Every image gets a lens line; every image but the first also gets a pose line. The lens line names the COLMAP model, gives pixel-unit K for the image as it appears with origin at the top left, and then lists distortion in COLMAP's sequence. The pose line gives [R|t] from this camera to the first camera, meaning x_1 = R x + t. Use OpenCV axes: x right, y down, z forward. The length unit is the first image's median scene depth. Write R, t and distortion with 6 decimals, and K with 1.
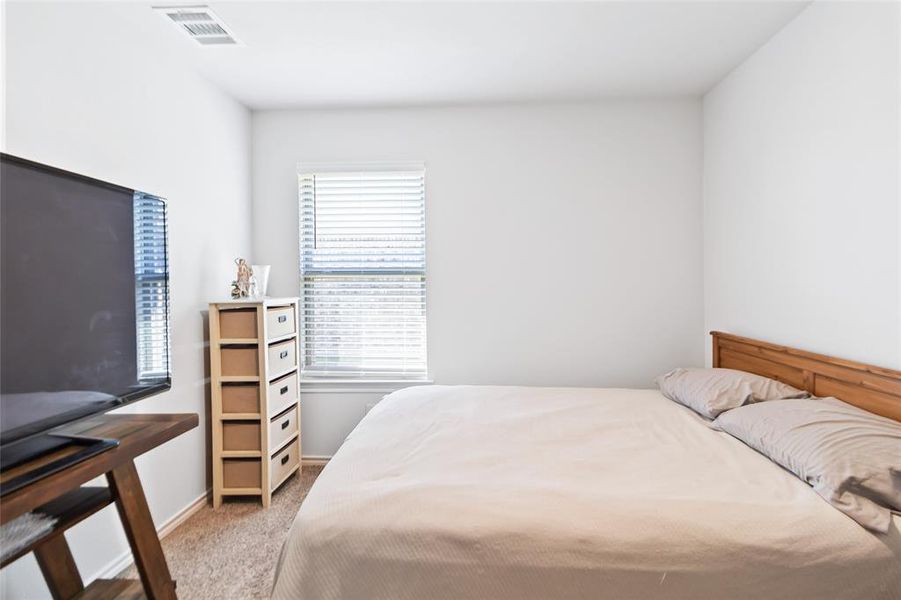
lens RADIAL K [[421.0, 0, 454.3], [0, 421.0, 296.5], [0, 0, 1]] dist [0.004153, -0.000133]
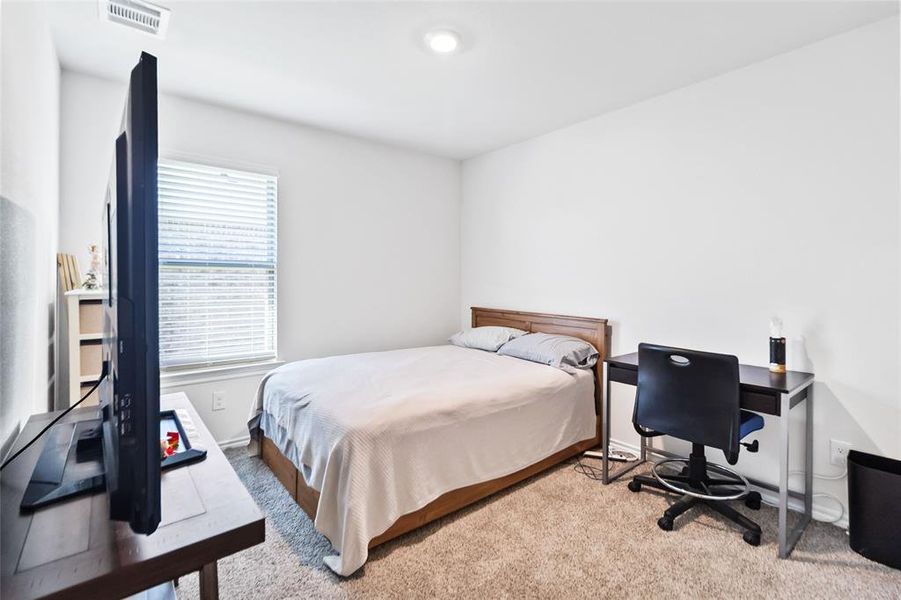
lens RADIAL K [[421.0, 0, 449.4], [0, 421.0, 293.6], [0, 0, 1]] dist [0.004153, -0.000133]
pose [[0.748670, -0.013537, 0.662804, -0.793956], [0.010907, 0.999908, 0.008101, 0.021476], [-0.662853, 0.001164, 0.748749, -0.268874]]
